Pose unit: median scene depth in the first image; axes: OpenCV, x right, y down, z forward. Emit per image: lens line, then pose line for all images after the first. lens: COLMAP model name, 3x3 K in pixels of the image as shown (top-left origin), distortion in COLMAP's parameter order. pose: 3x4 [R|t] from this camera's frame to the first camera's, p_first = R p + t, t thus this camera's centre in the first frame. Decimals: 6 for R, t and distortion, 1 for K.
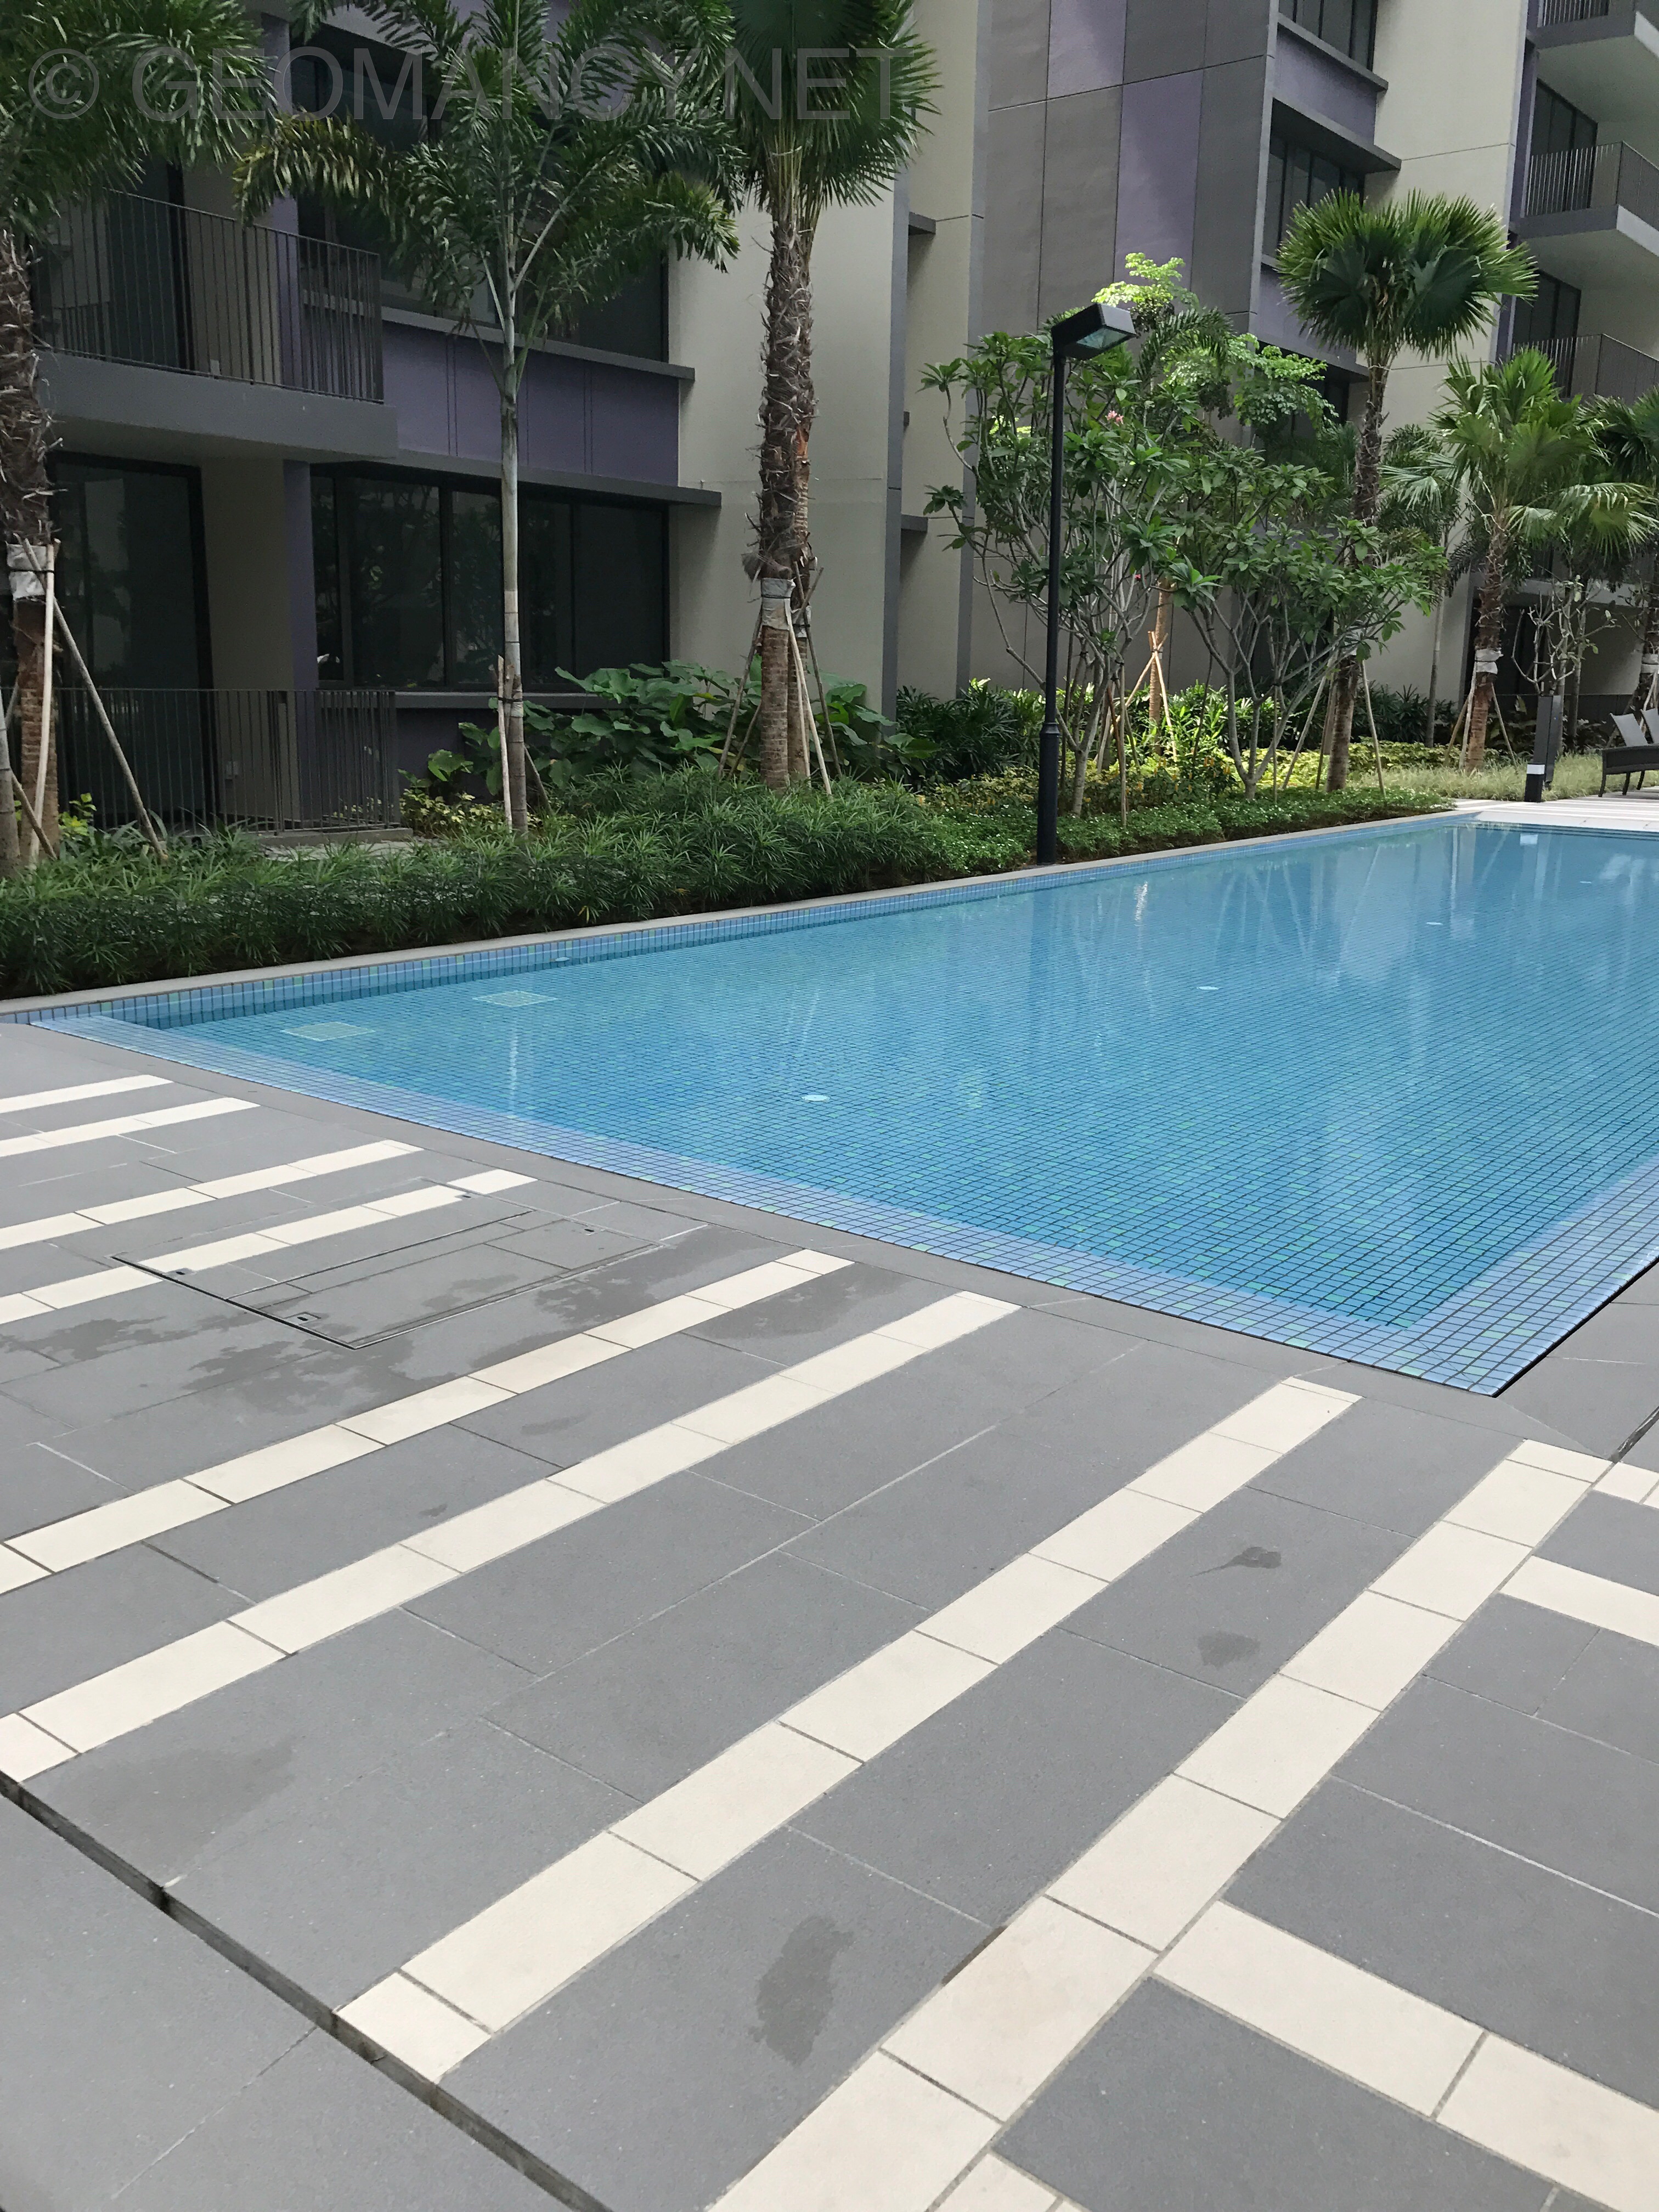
lens RADIAL K [[1820.5, 0, 785.0], [0, 1820.5, 1110.3], [0, 0, 1]] dist [0.003693, -0.008481]
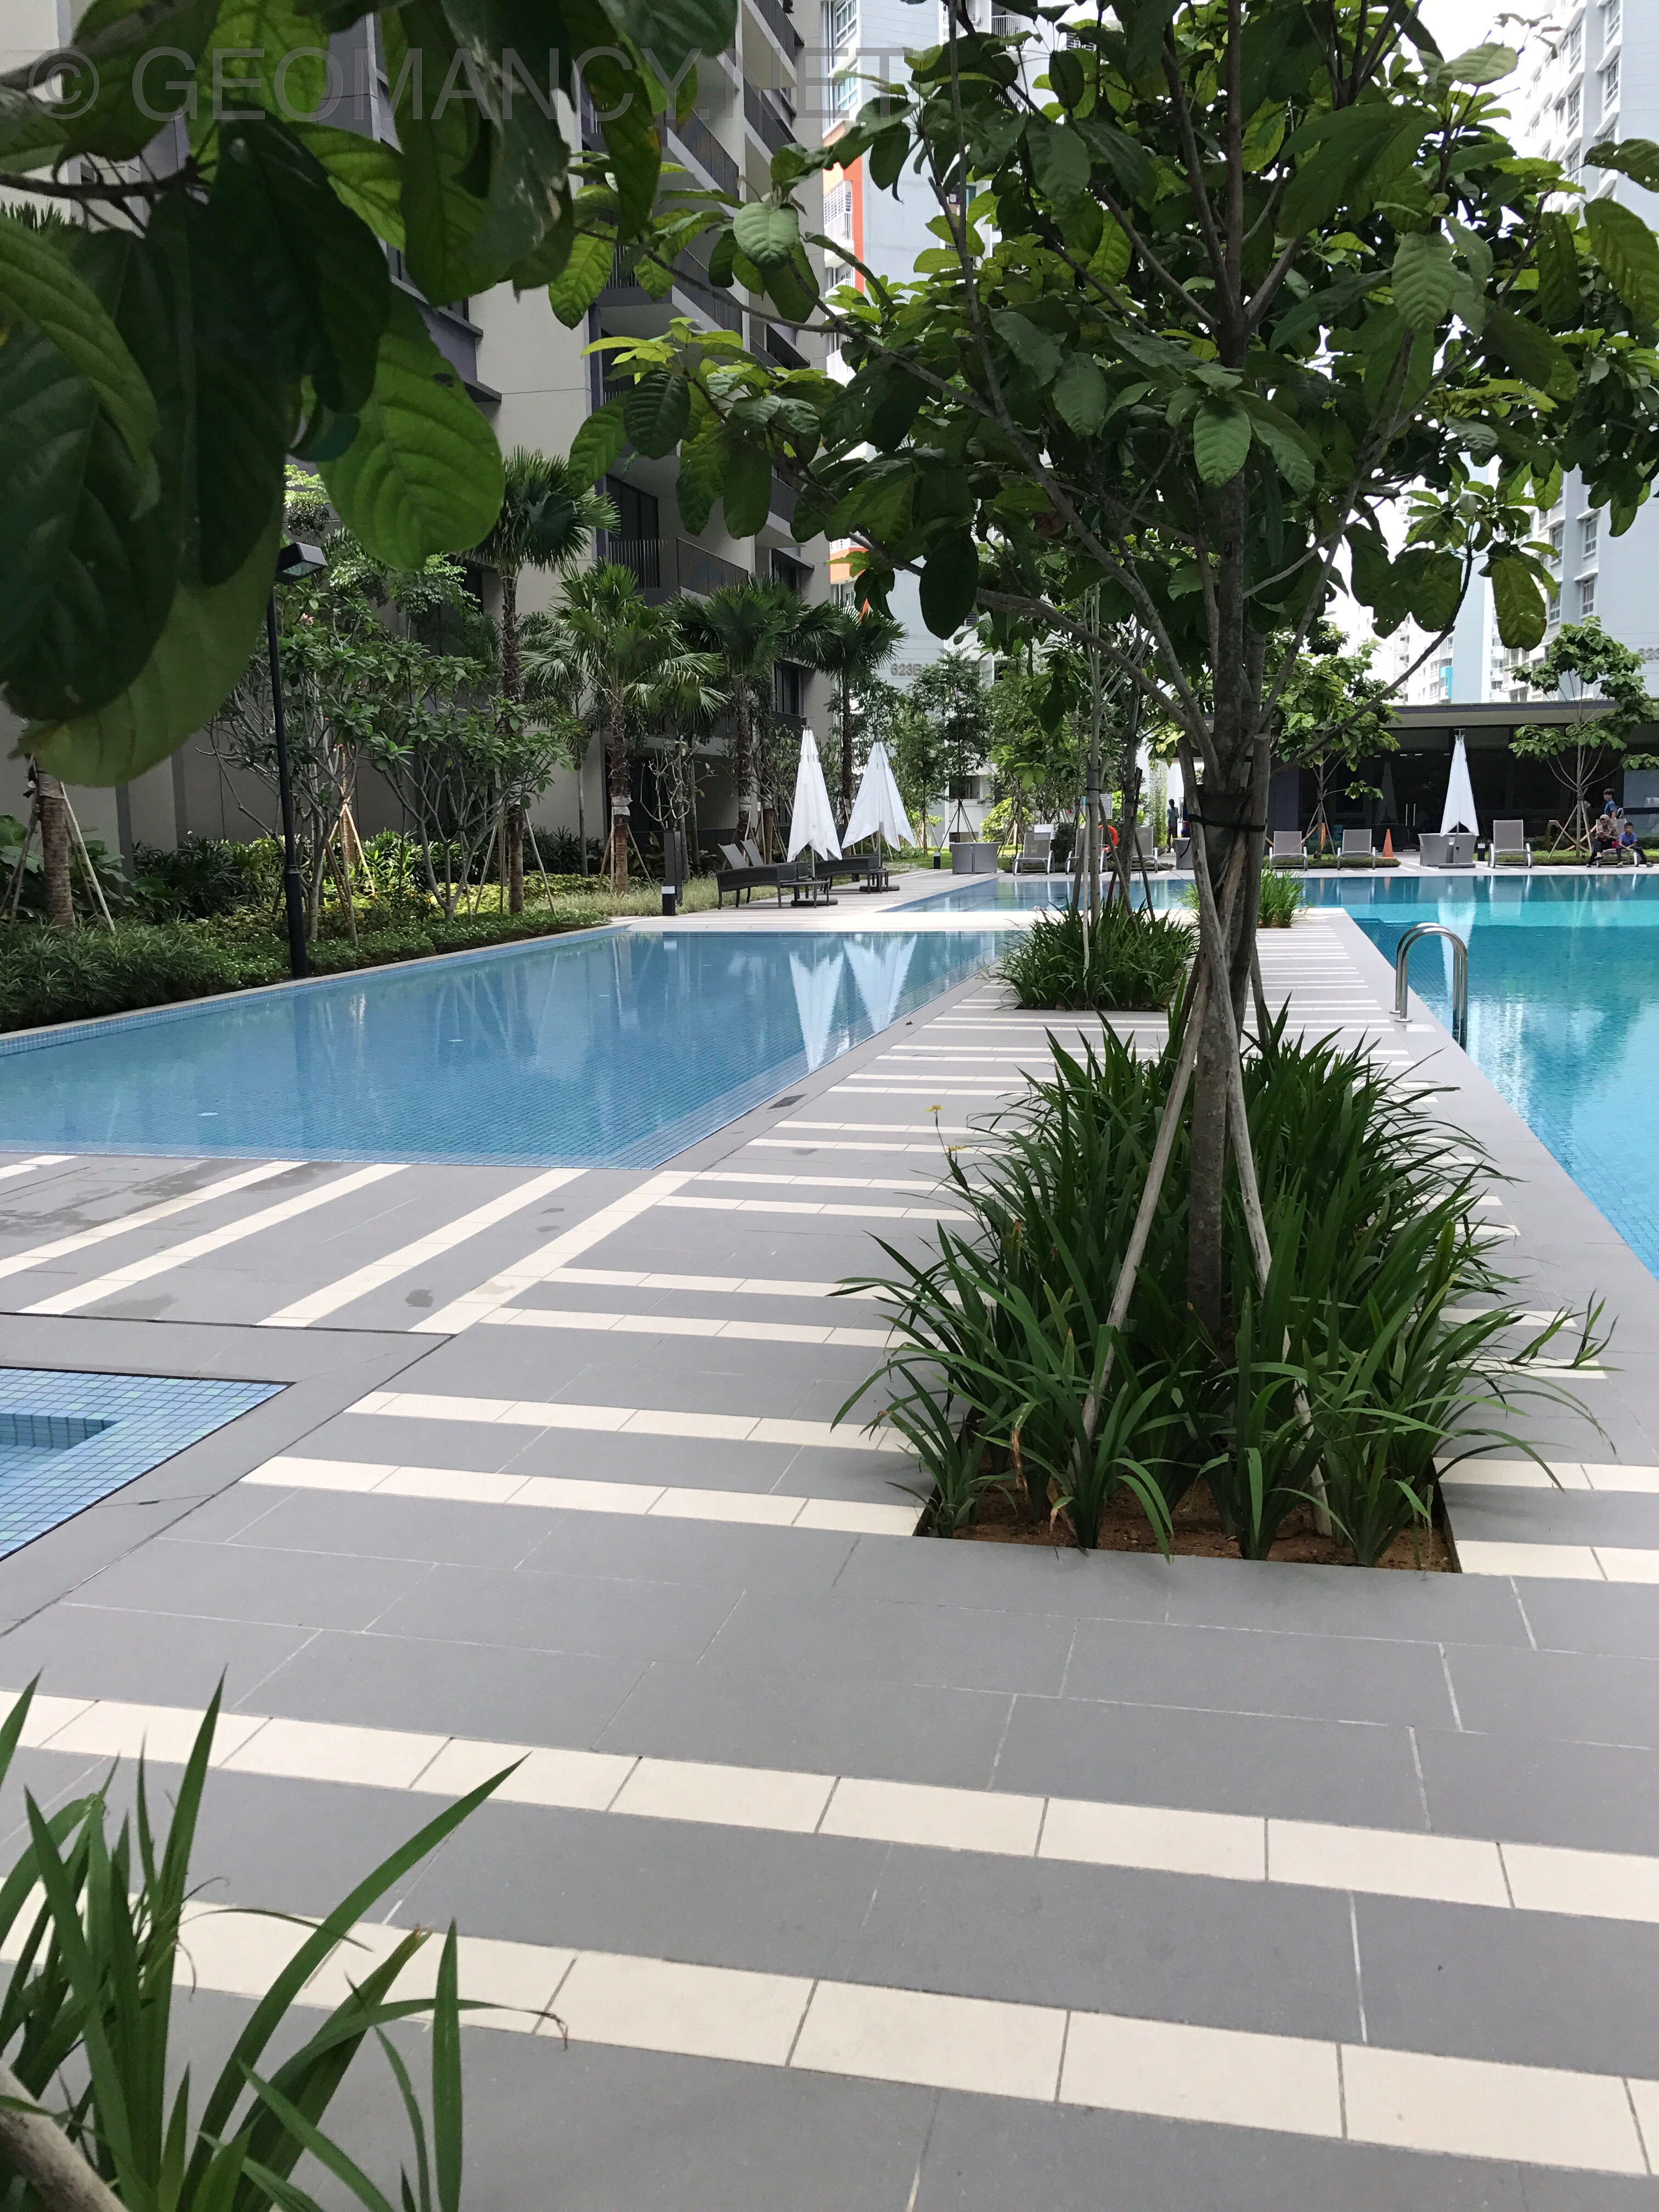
lens RADIAL K [[1851.1, 0, 859.3], [0, 1851.1, 1101.7], [0, 0, 1]] dist [0.001535, -0.008079]
pose [[0.886274, -0.095052, 0.453303, -0.072588], [0.132397, 0.989869, -0.051292, 0.046191], [-0.443835, 0.105475, 0.889879, -0.205017]]
